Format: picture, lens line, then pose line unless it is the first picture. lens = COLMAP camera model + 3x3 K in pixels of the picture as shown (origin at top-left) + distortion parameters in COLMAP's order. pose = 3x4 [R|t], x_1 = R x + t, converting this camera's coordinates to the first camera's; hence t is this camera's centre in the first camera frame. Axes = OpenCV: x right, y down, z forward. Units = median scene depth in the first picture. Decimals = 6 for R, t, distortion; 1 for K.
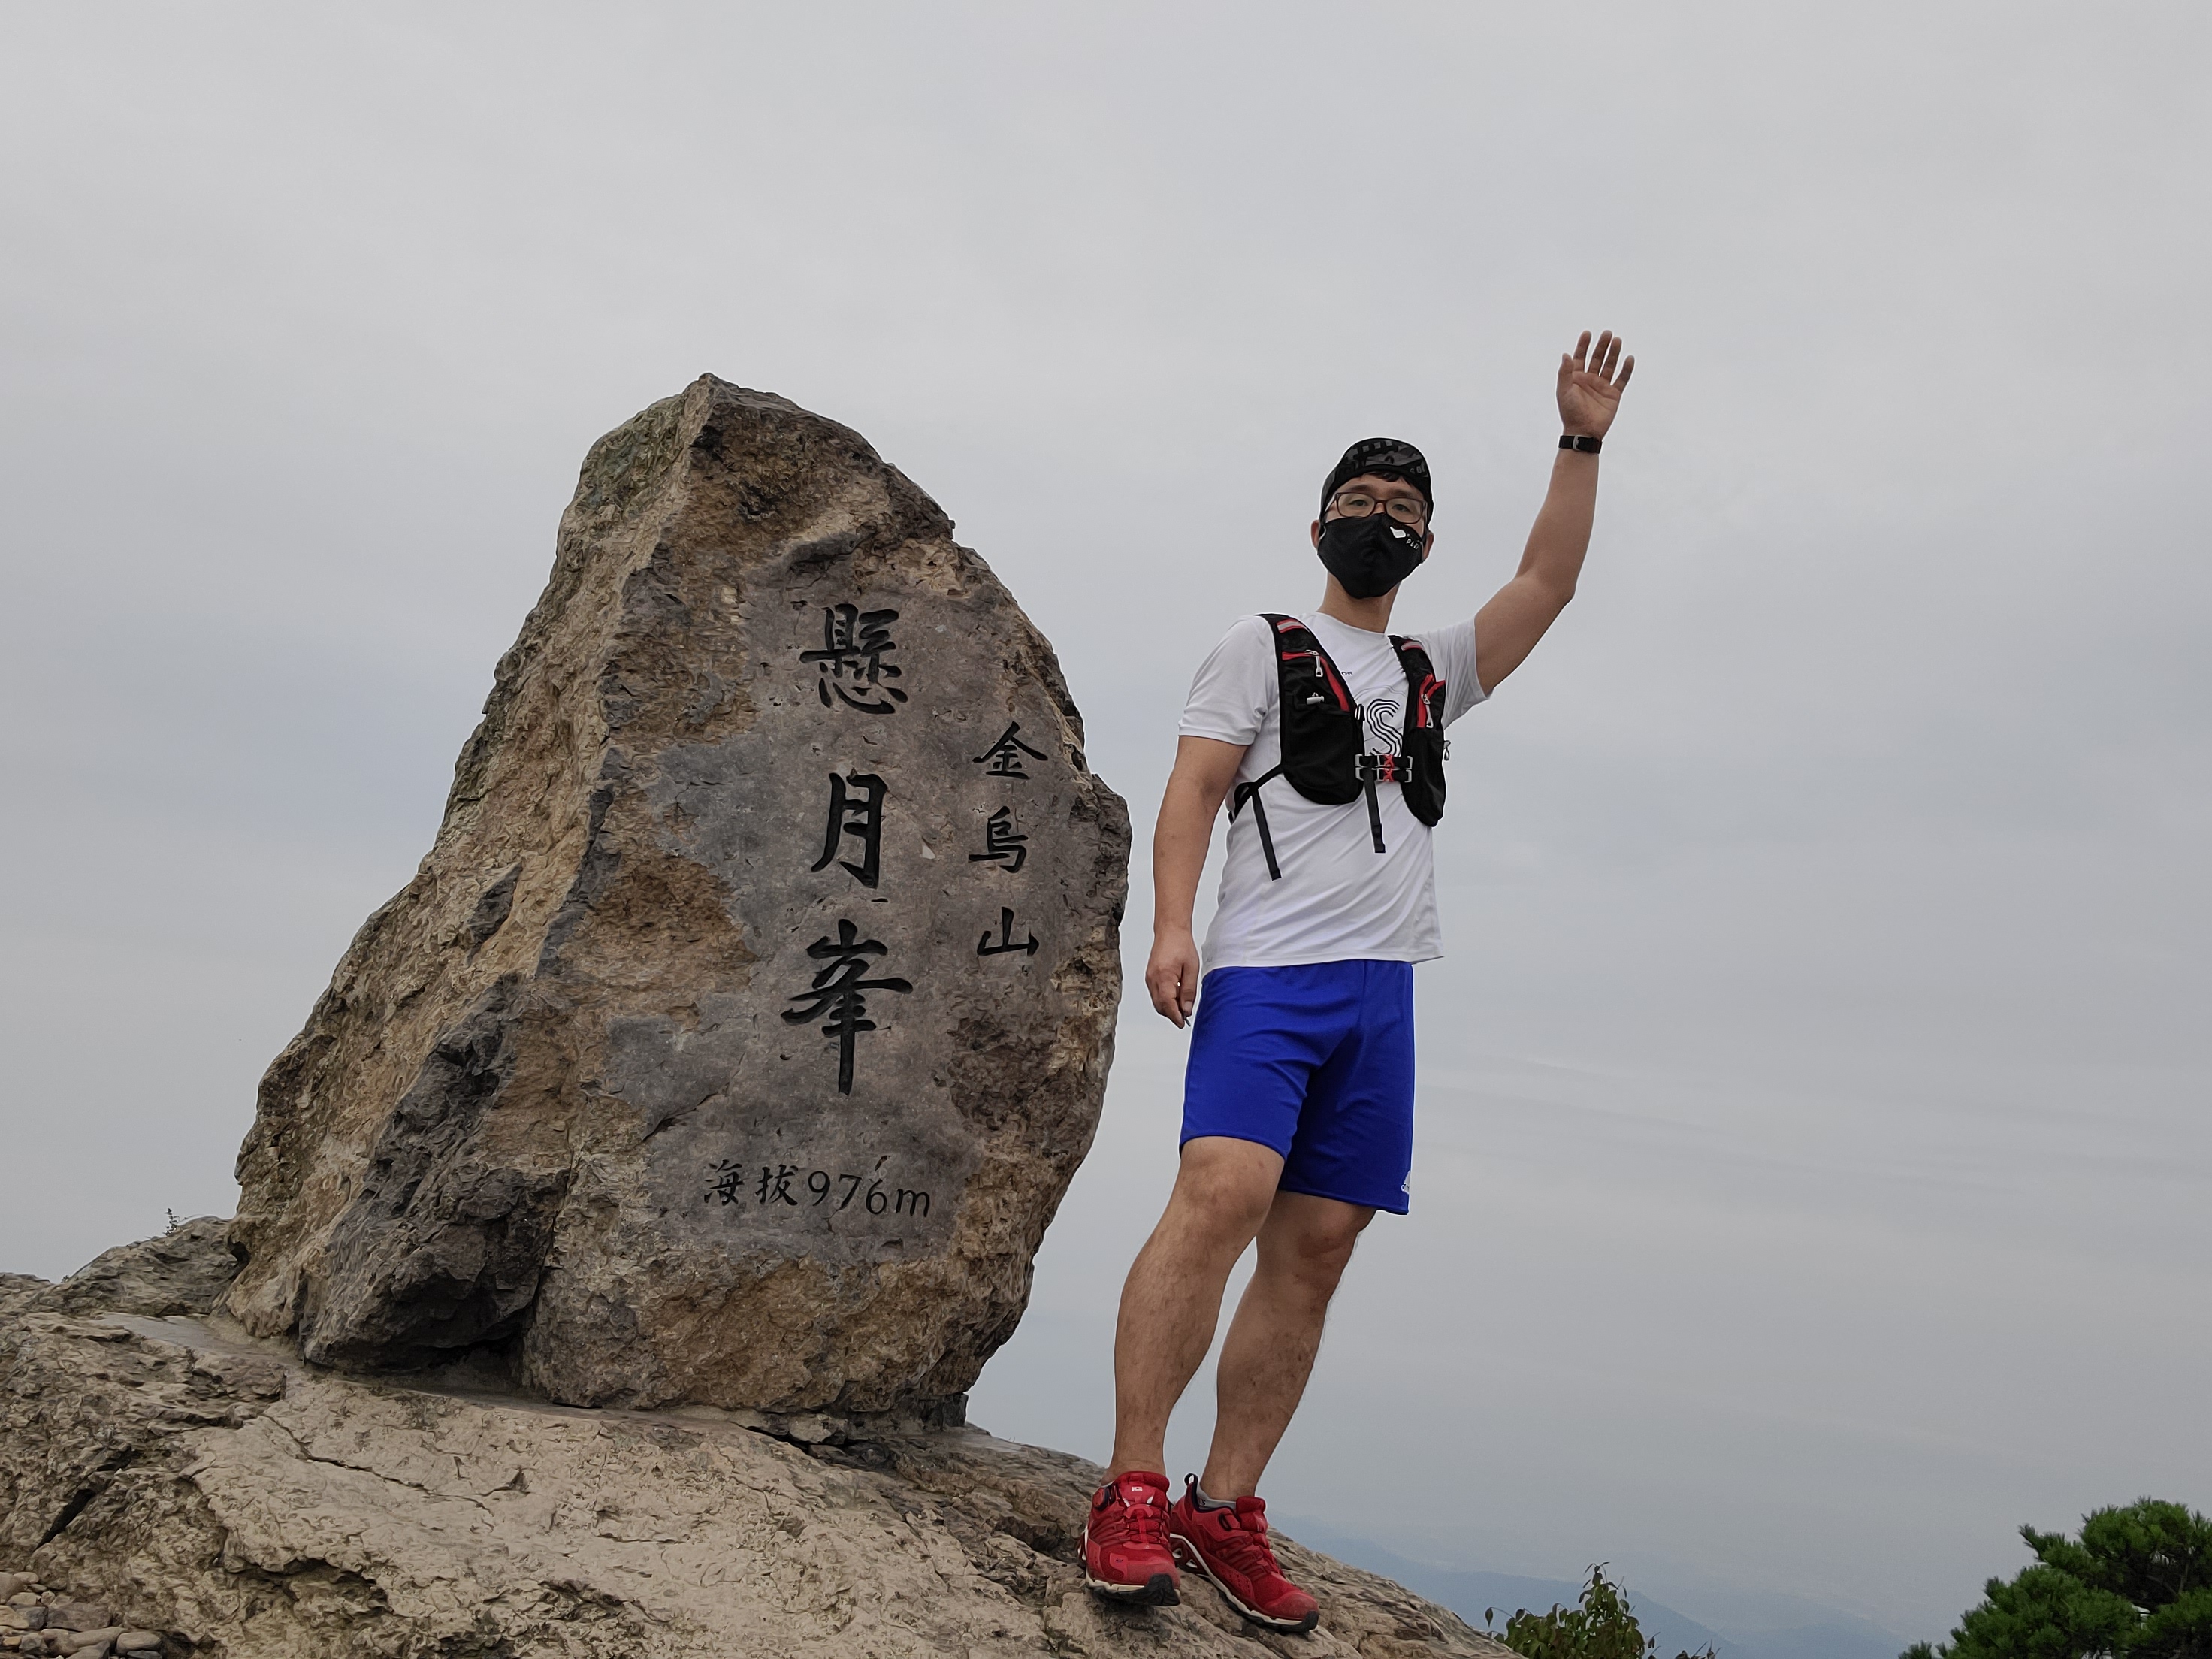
lens RADIAL K [[2038.5, 0, 1104.2], [0, 2038.5, 860.4], [0, 0, 1]] dist [0.124538, -0.237296]
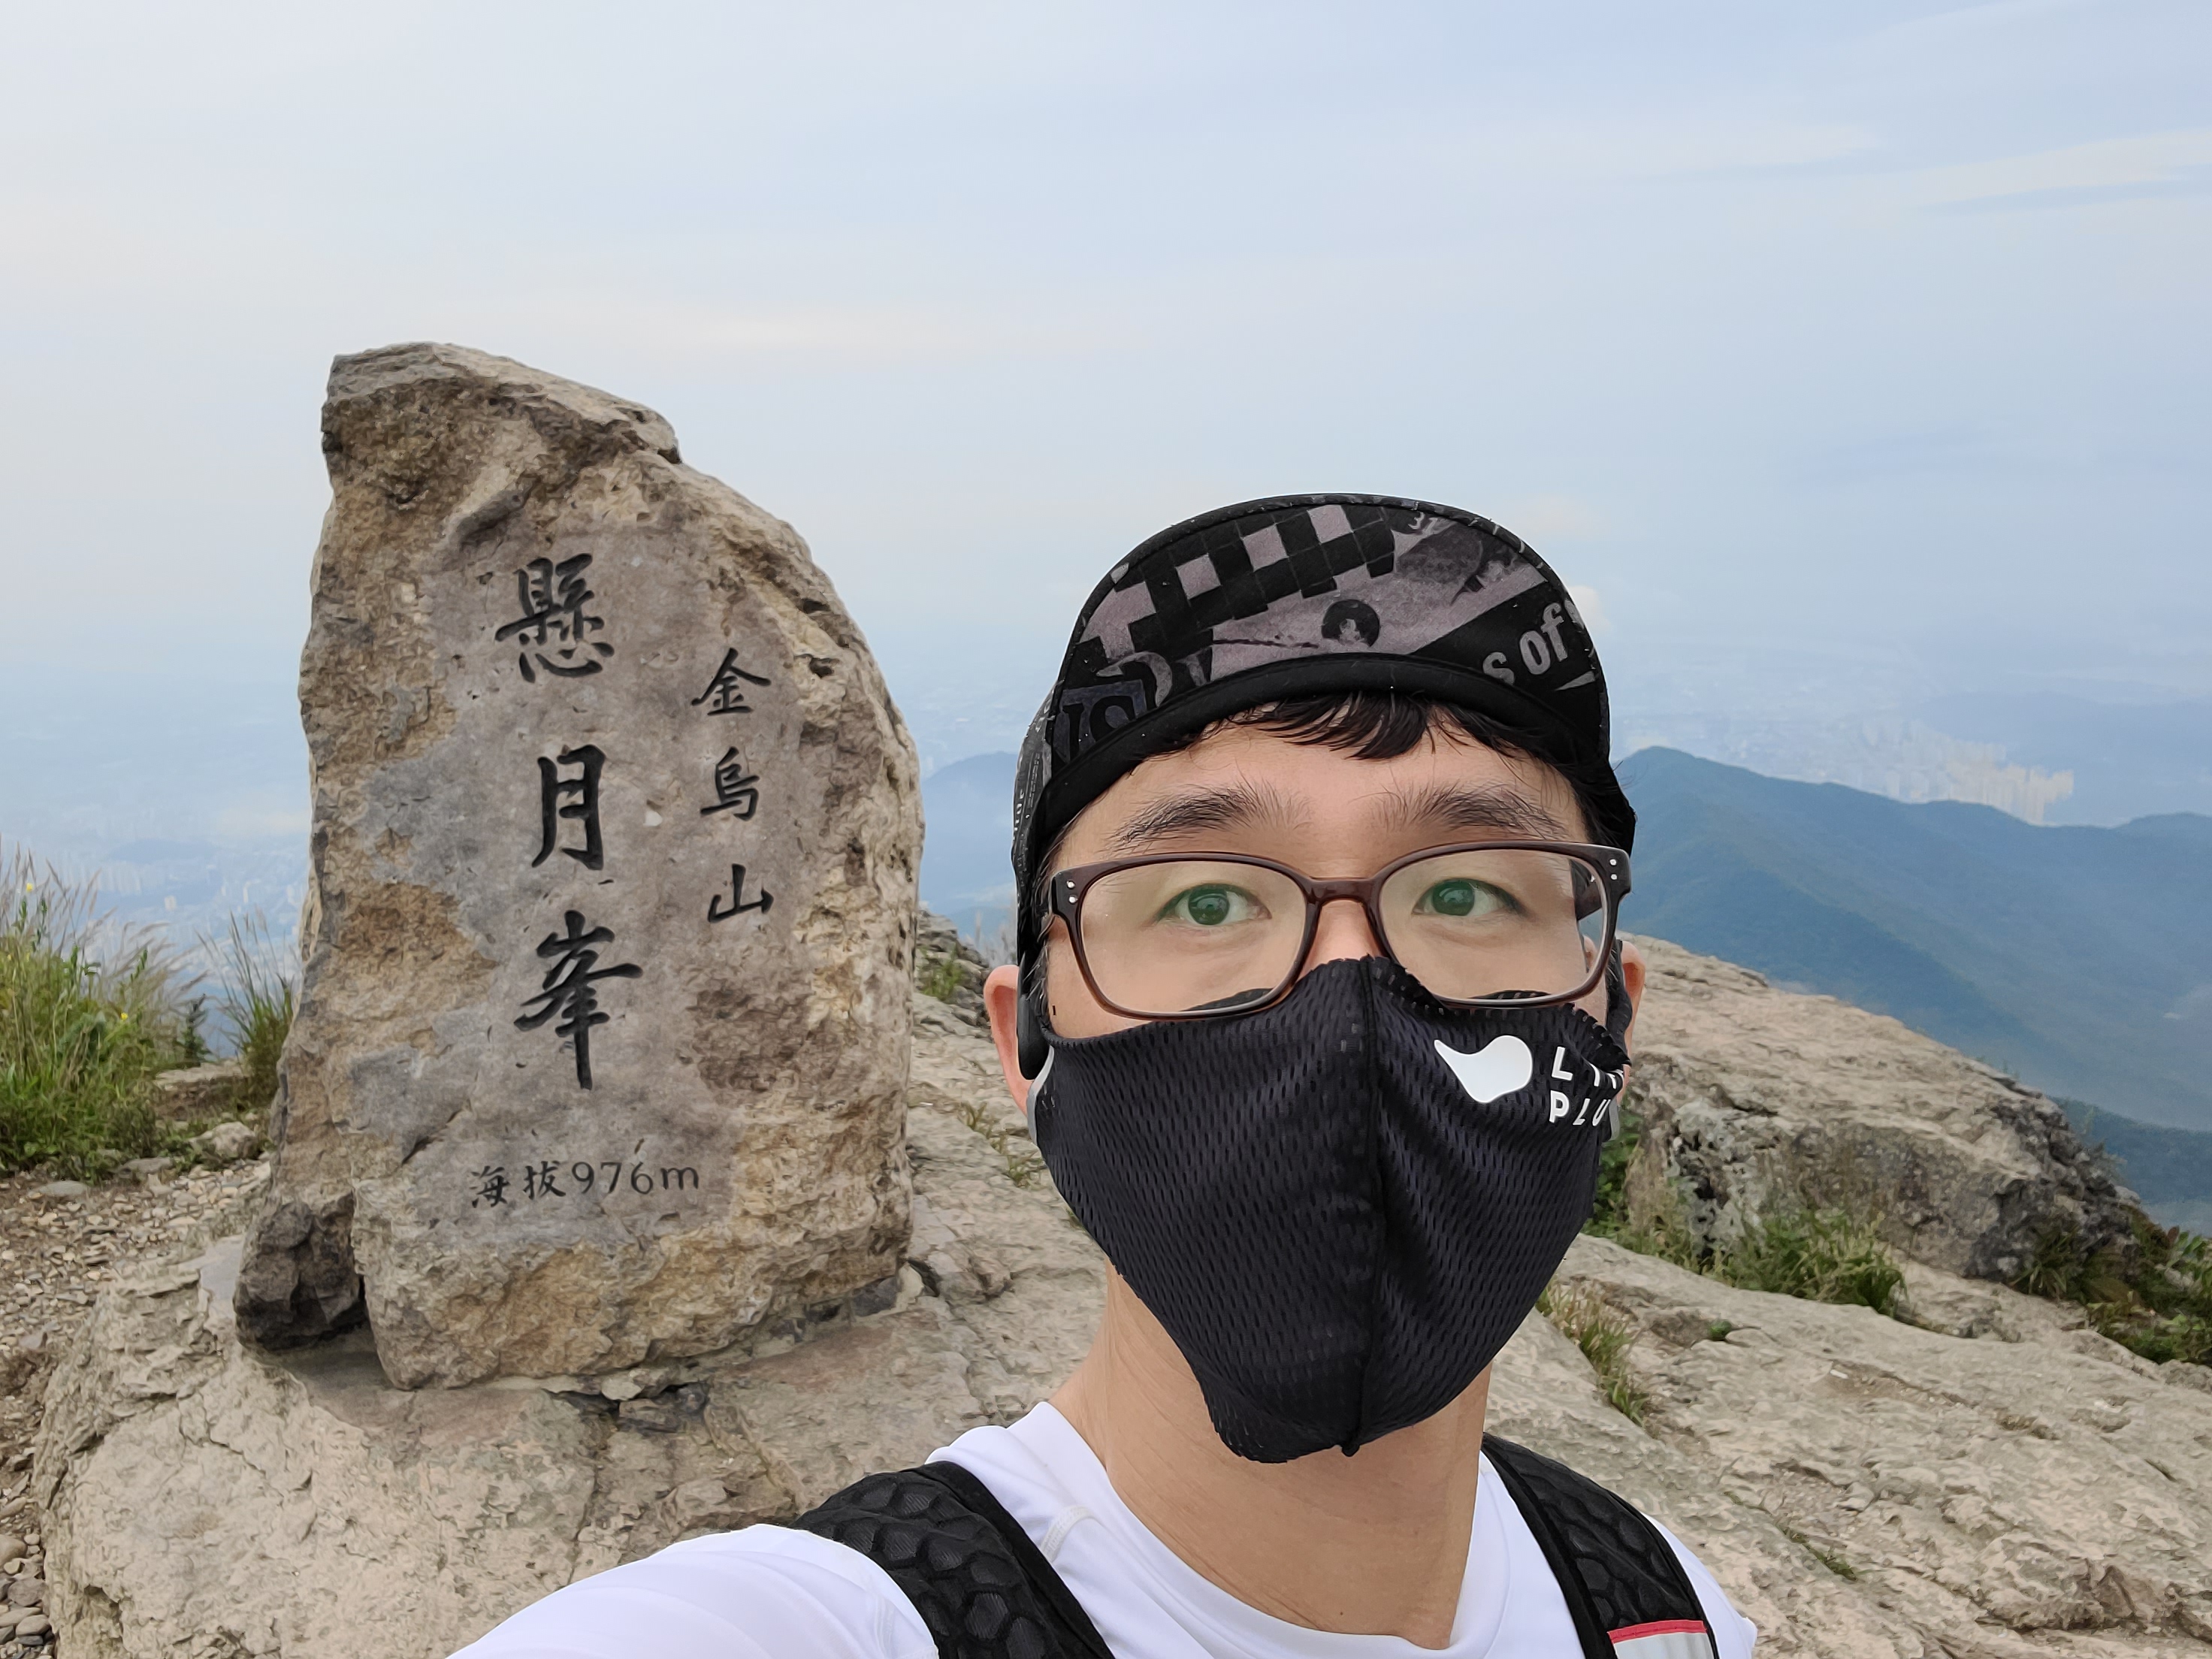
lens RADIAL K [[2038.5, 0, 1104.2], [0, 2038.5, 860.4], [0, 0, 1]] dist [0.124538, -0.237296]
pose [[0.841026, -0.049430, -0.538732, 0.626399], [0.239995, 0.926556, 0.289648, -0.219276], [0.484849, -0.372895, 0.791120, 0.341397]]
